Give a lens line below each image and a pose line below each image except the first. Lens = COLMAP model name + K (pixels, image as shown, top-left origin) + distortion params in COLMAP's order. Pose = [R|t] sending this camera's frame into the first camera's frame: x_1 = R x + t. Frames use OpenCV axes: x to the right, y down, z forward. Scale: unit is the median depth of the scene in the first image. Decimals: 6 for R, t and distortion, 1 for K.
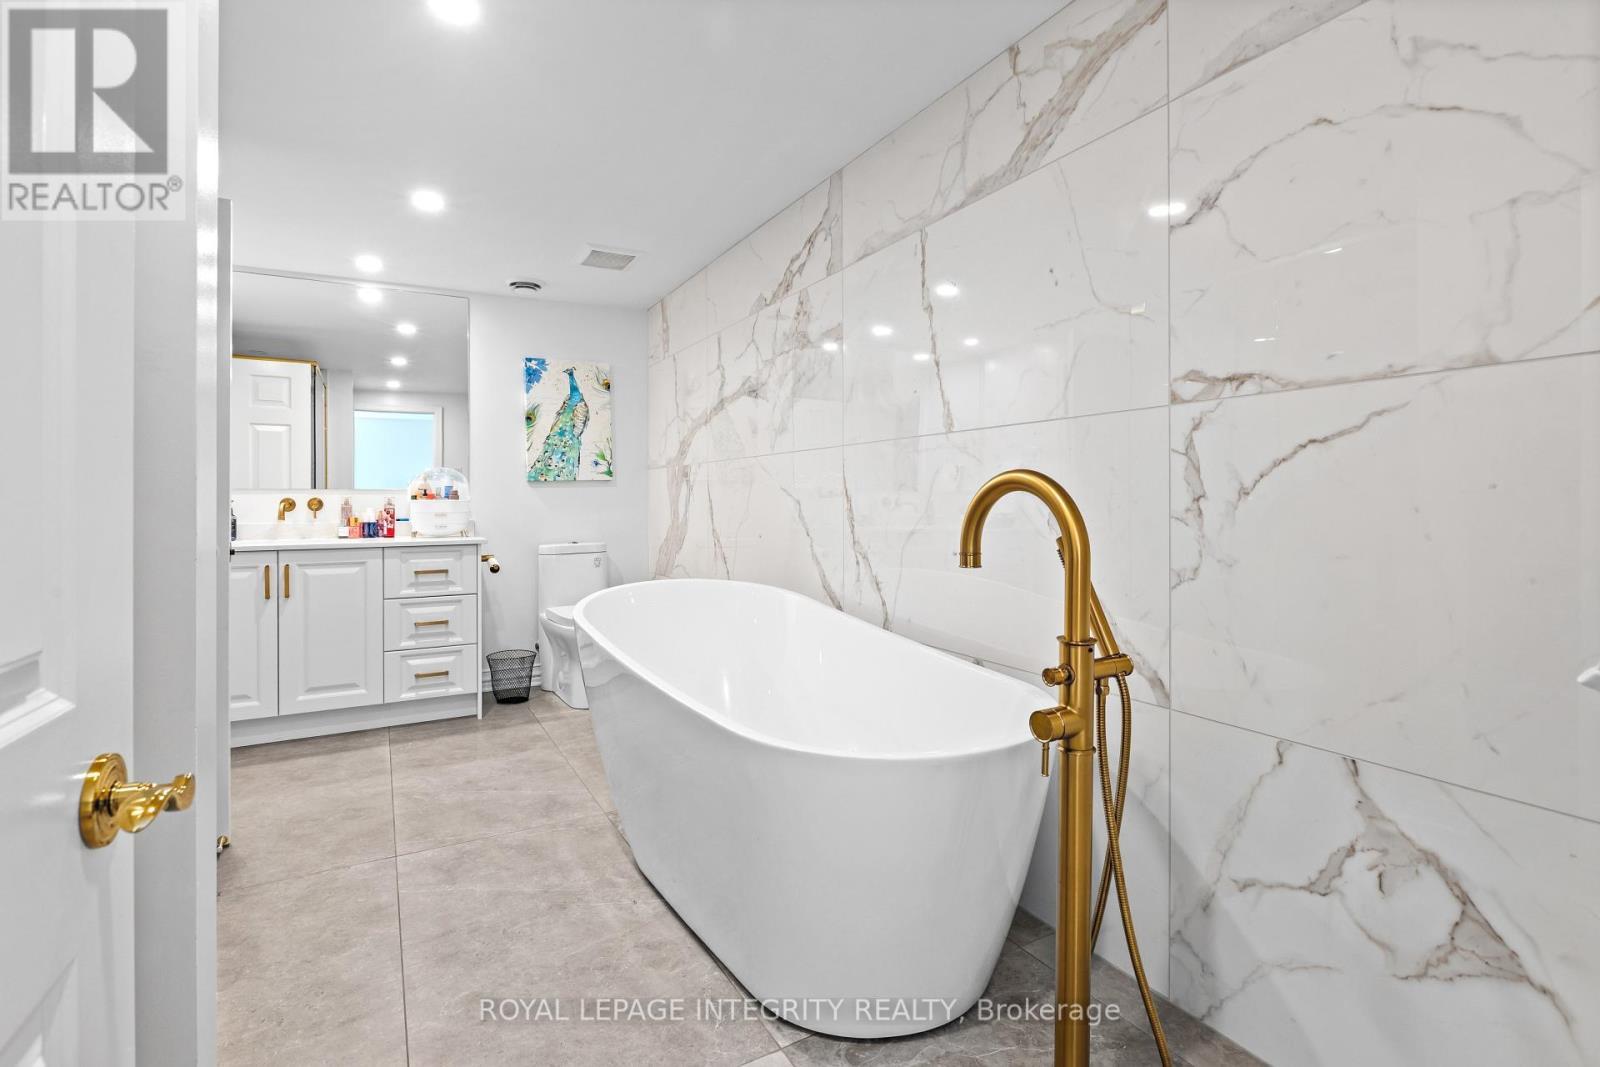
lens RADIAL K [[719.3, 0, 798.7], [0, 719.3, 519.2], [0, 0, 1]] dist [0.004492, -0.001704]
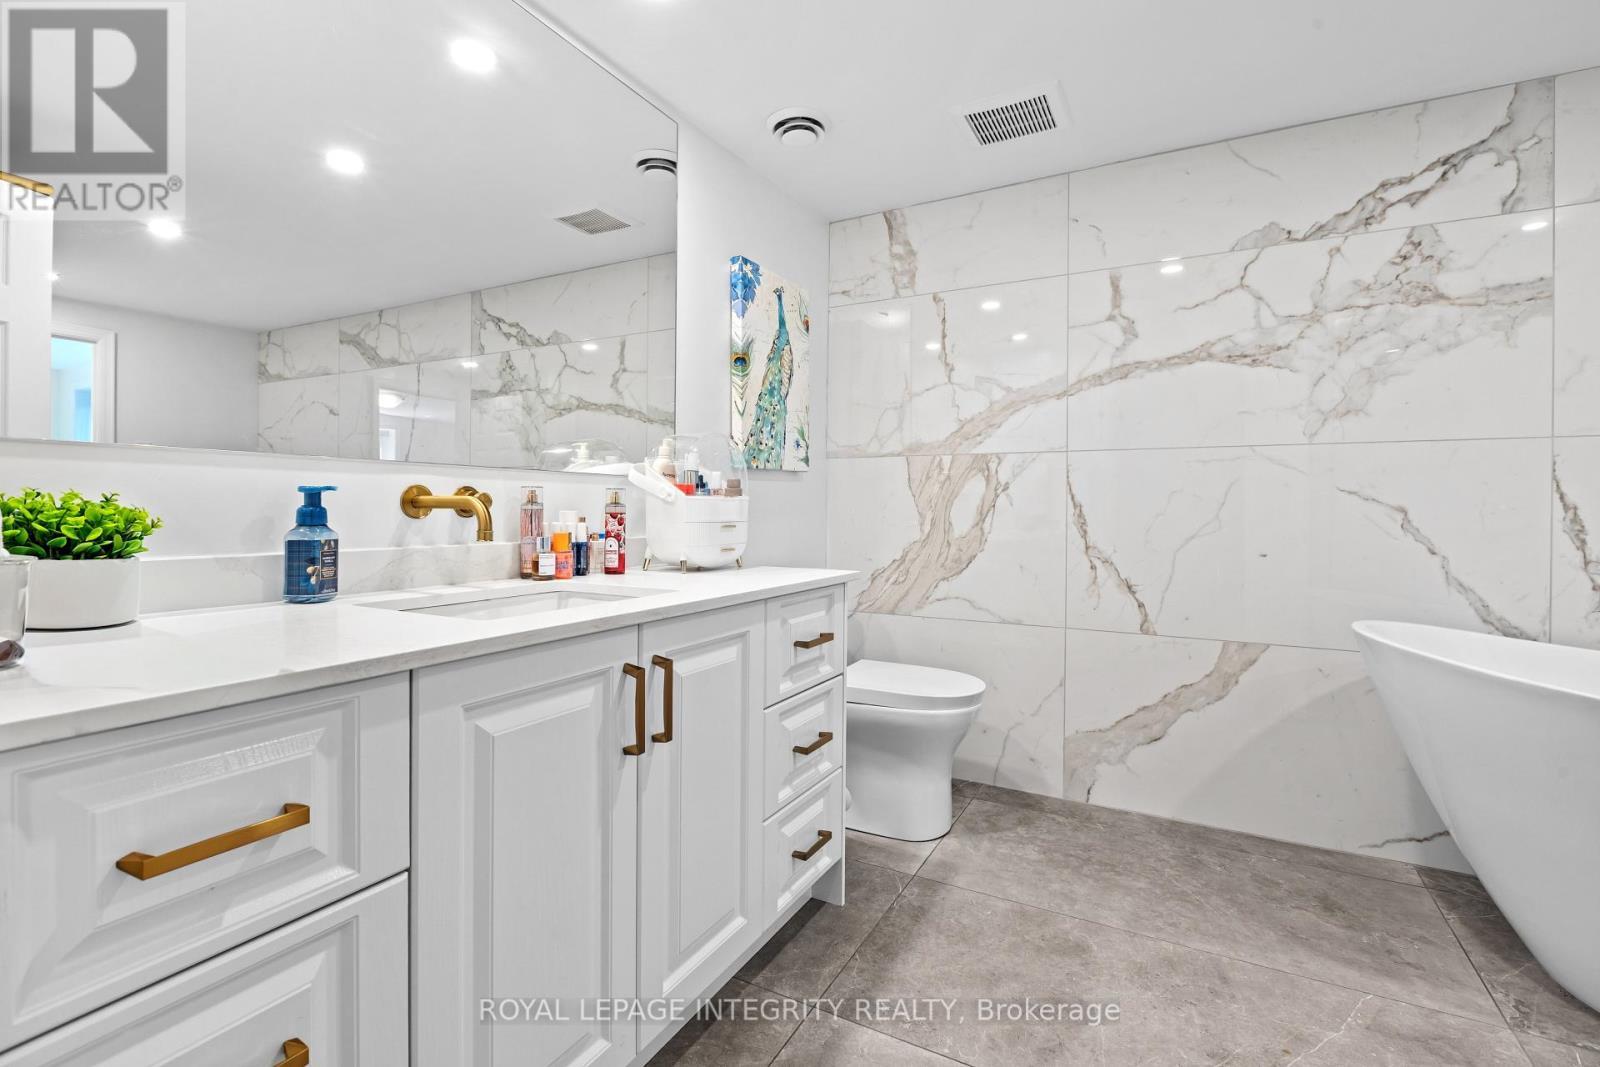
lens RADIAL K [[719.3, 0, 802.0], [0, 719.3, 527.7], [0, 0, 1]] dist [0.004492, -0.001704]
pose [[0.852970, -0.003252, 0.521950, -0.641138], [0.001973, 0.999994, 0.003007, -0.005727], [-0.521956, -0.001535, 0.852971, 0.475611]]
